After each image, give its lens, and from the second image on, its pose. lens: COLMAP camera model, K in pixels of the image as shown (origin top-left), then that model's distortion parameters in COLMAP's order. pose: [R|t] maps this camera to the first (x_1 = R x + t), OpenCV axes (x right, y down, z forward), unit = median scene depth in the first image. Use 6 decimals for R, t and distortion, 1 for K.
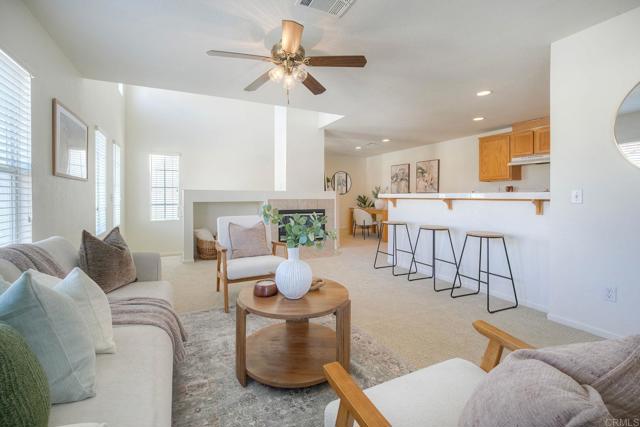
lens RADIAL K [[273.7, 0, 304.5], [0, 273.7, 196.9], [0, 0, 1]] dist [0.028195, -0.000160]
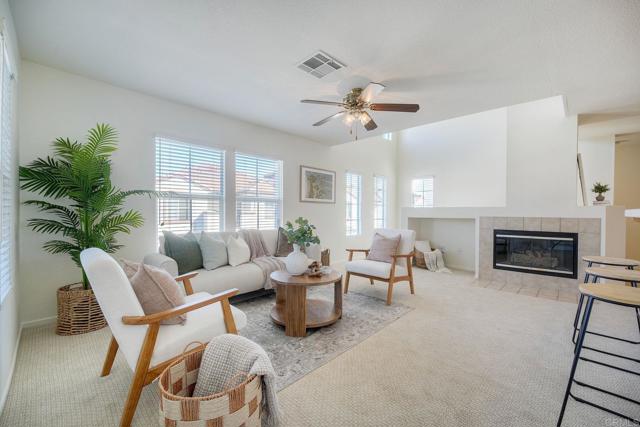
lens RADIAL K [[269.5, 0, 320.0], [0, 269.5, 213.5], [0, 0, 1]] dist [0.013315, -0.000390]
pose [[0.374521, 0.004275, -0.927209, 0.432076], [-0.004602, 0.999986, 0.002751, -0.002074], [0.927207, 0.003237, 0.374535, 0.160247]]
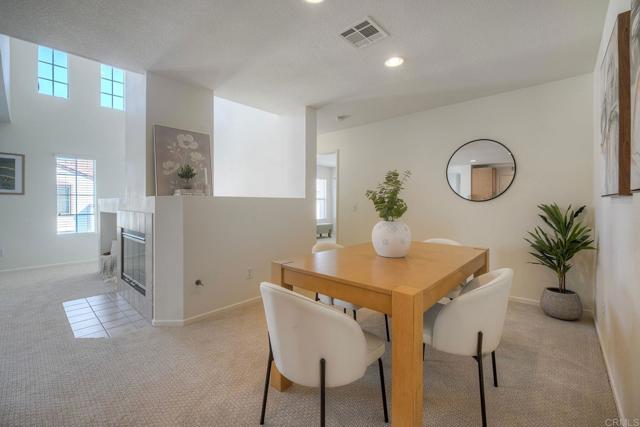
lens RADIAL K [[275.6, 0, 320.0], [0, 275.6, 207.2], [0, 0, 1]] dist [-0.006379, -0.000580]
pose [[0.402399, 0.012081, -0.915385, 0.616311], [-0.003128, 0.999925, 0.011821, -0.010593], [0.915459, -0.001893, 0.402407, 1.023297]]
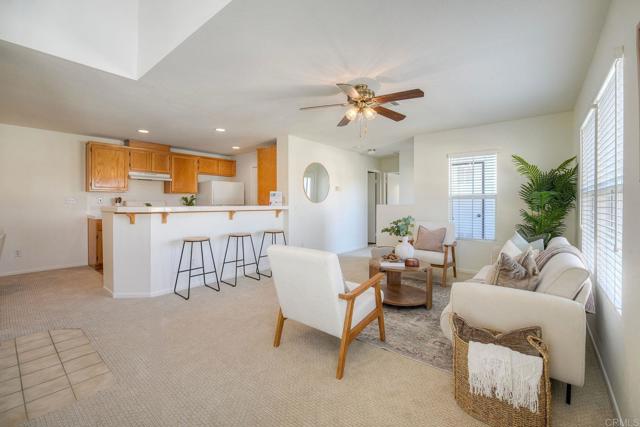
lens RADIAL K [[275.6, 0, 320.0], [0, 275.6, 207.2], [0, 0, 1]] dist [-0.006379, -0.000580]
pose [[-0.444086, -0.010426, 0.895923, -0.452705], [0.001718, 0.999921, 0.012488, -0.014866], [-0.895982, 0.007085, -0.444033, 0.722319]]
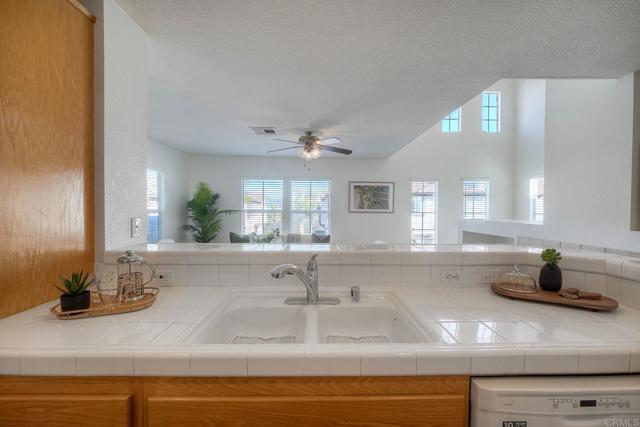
lens RADIAL K [[263.7, 0, 320.0], [0, 263.7, 213.5], [0, 0, 1]] dist [-0.003520, -0.000630]
pose [[-0.398941, 0.014665, -0.916859, 0.563655], [-0.007175, 0.999792, 0.019114, -0.049330], [0.916949, 0.014204, -0.398753, 0.705267]]
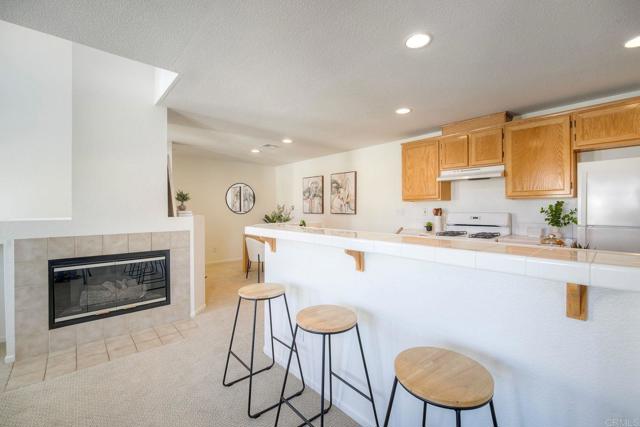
lens RADIAL K [[269.5, 0, 320.0], [0, 269.5, 213.5], [0, 0, 1]] dist [0.013315, -0.000390]
pose [[0.956543, -0.010335, 0.291407, 0.198860], [0.005334, 0.999825, 0.017952, -0.036318], [-0.291542, -0.015617, 0.956431, 0.357314]]
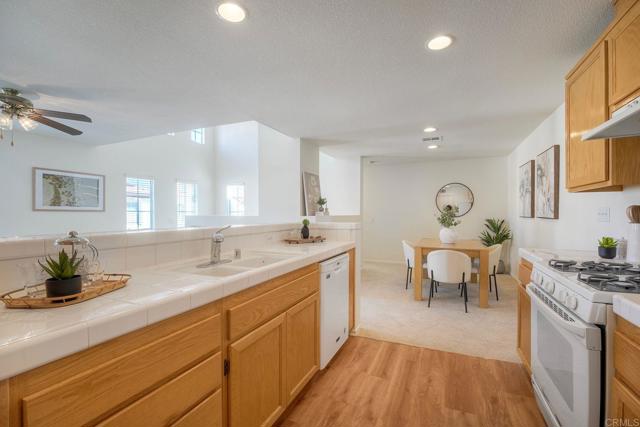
lens RADIAL K [[279.2, 0, 326.3], [0, 279.2, 213.2], [0, 0, 1]] dist [0.001394, 0.000156]
pose [[0.670167, -0.001738, -0.742209, 0.682615], [-0.000588, 0.999996, -0.002872, -0.027500], [0.742211, 0.002361, 0.670163, 0.494889]]
